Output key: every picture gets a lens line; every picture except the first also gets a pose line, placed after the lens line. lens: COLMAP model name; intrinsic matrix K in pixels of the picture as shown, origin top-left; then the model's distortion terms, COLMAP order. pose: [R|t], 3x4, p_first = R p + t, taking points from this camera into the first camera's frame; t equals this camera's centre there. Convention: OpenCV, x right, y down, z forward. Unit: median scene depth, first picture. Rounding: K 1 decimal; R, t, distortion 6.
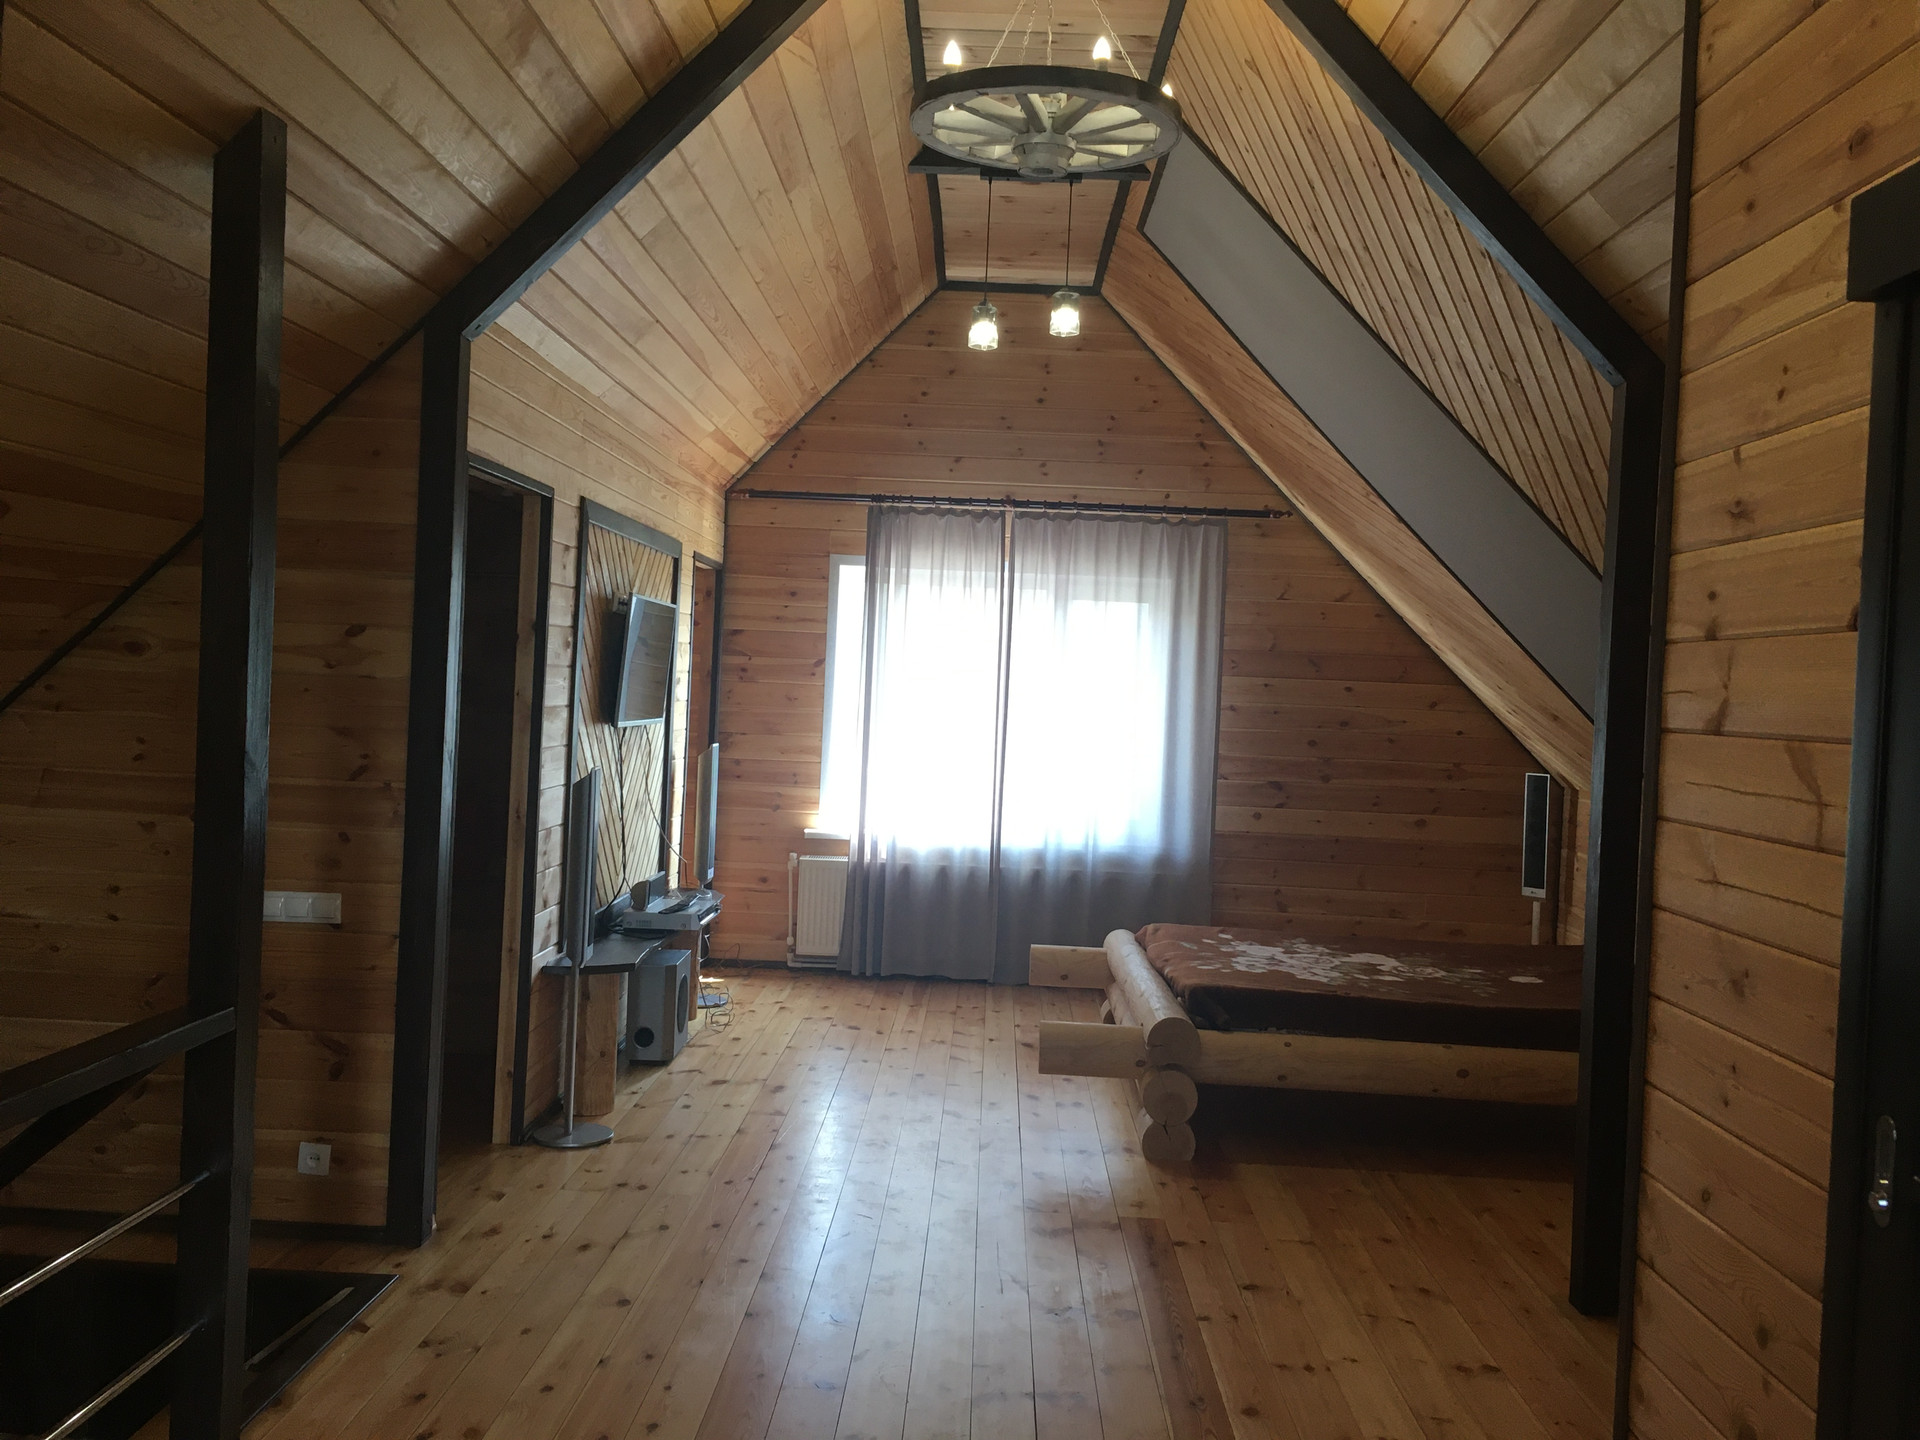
lens RADIAL K [[1611.5, 0, 962.0], [0, 1611.5, 713.2], [0, 0, 1]] dist [0.055773, -0.097635]
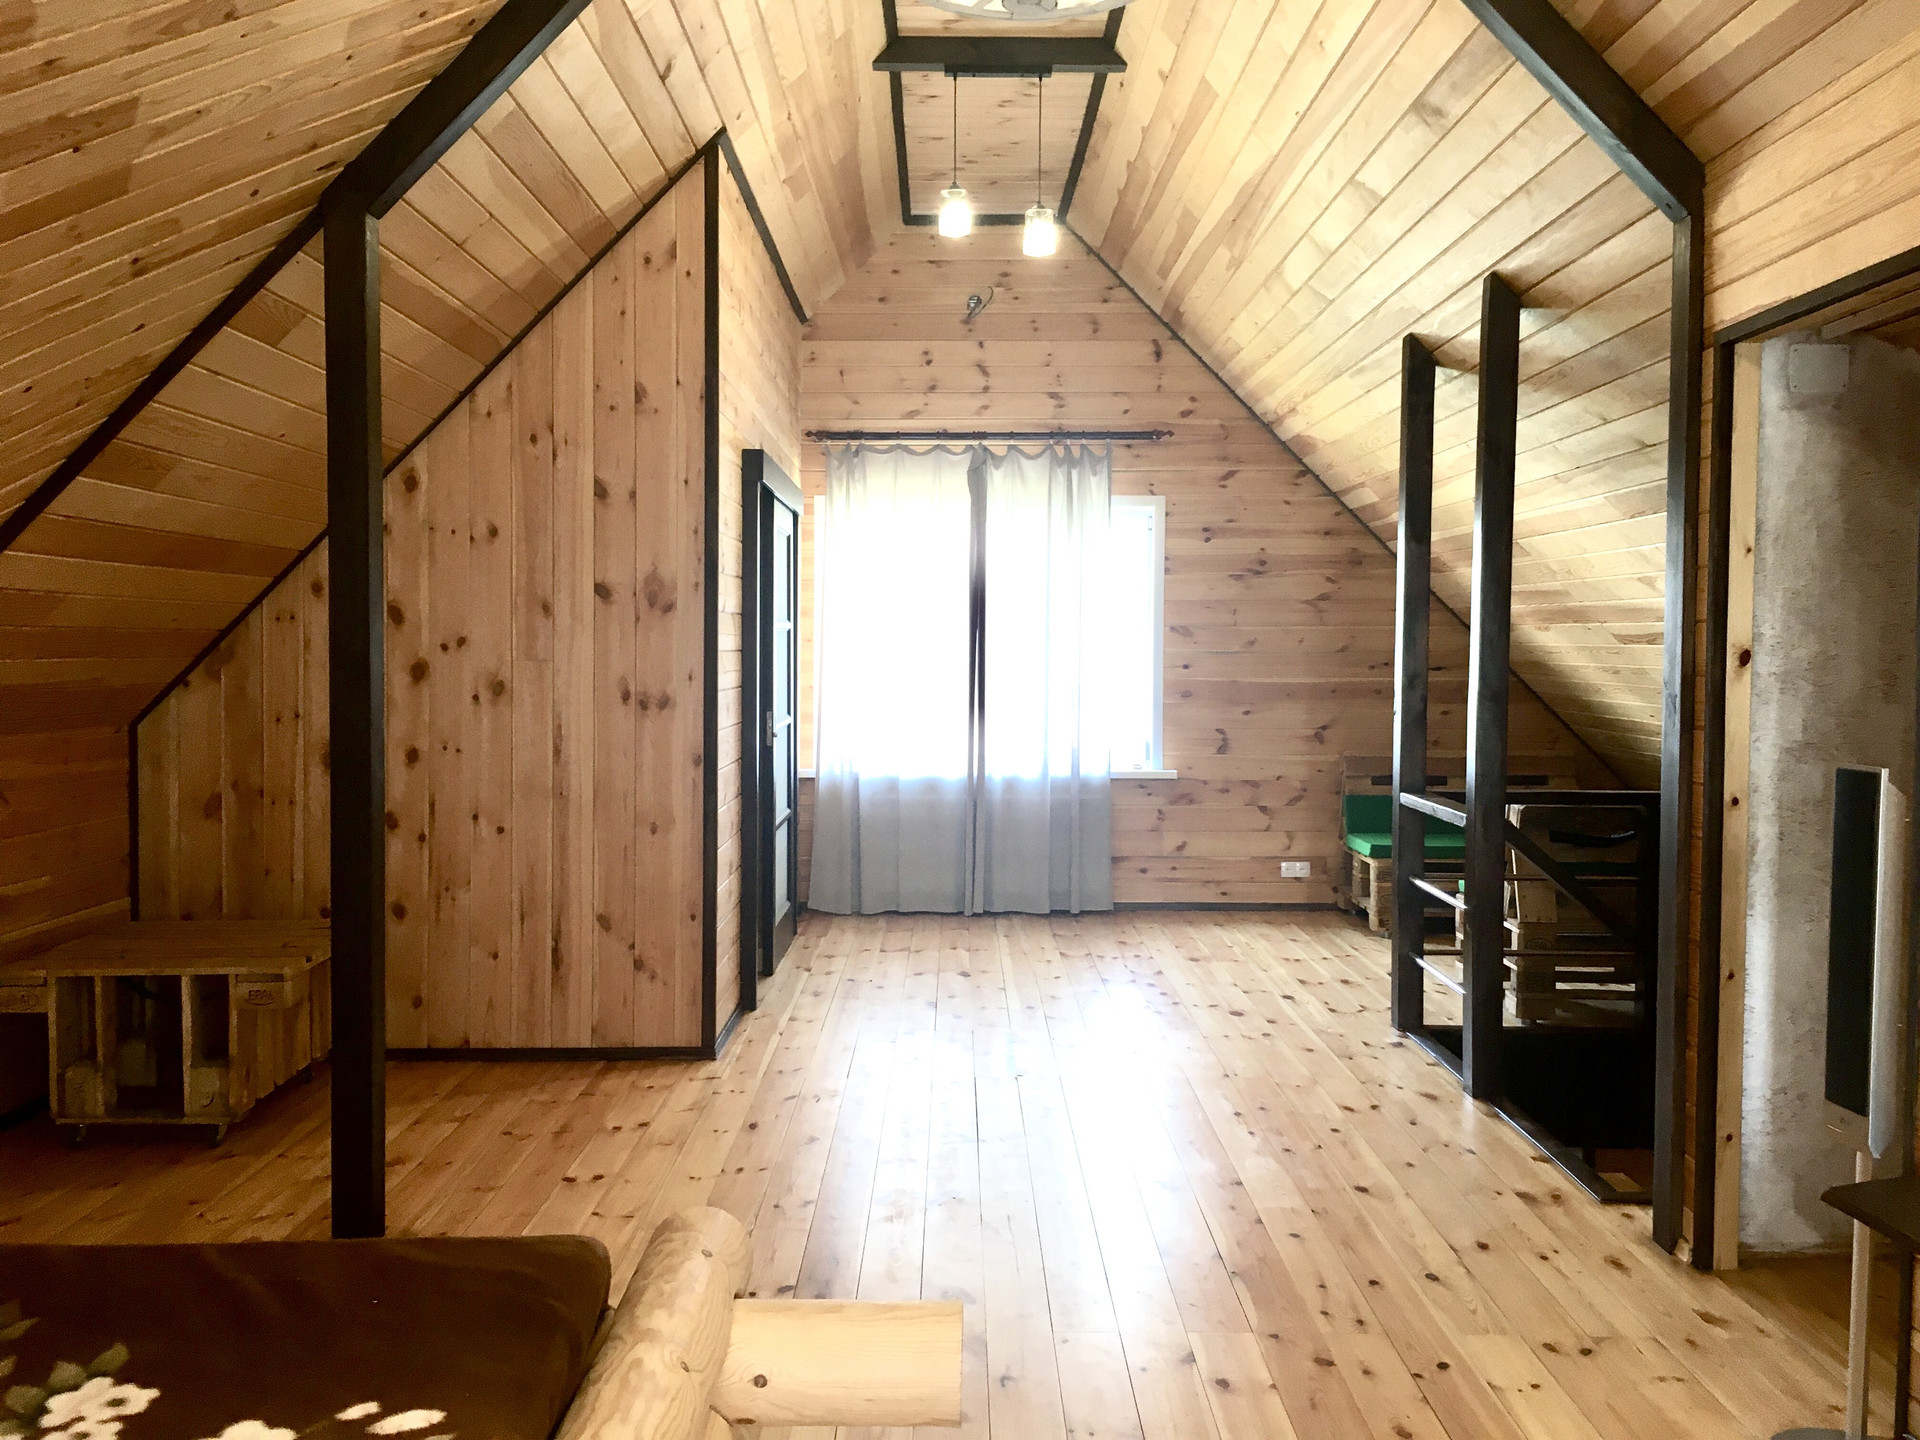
lens RADIAL K [[1611.5, 0, 962.0], [0, 1611.5, 713.2], [0, 0, 1]] dist [0.055773, -0.097635]
pose [[-0.998718, -0.046645, -0.019643, 0.085356], [-0.047579, 0.997610, 0.050110, 0.008686], [0.017259, 0.050980, -0.998551, 1.941390]]
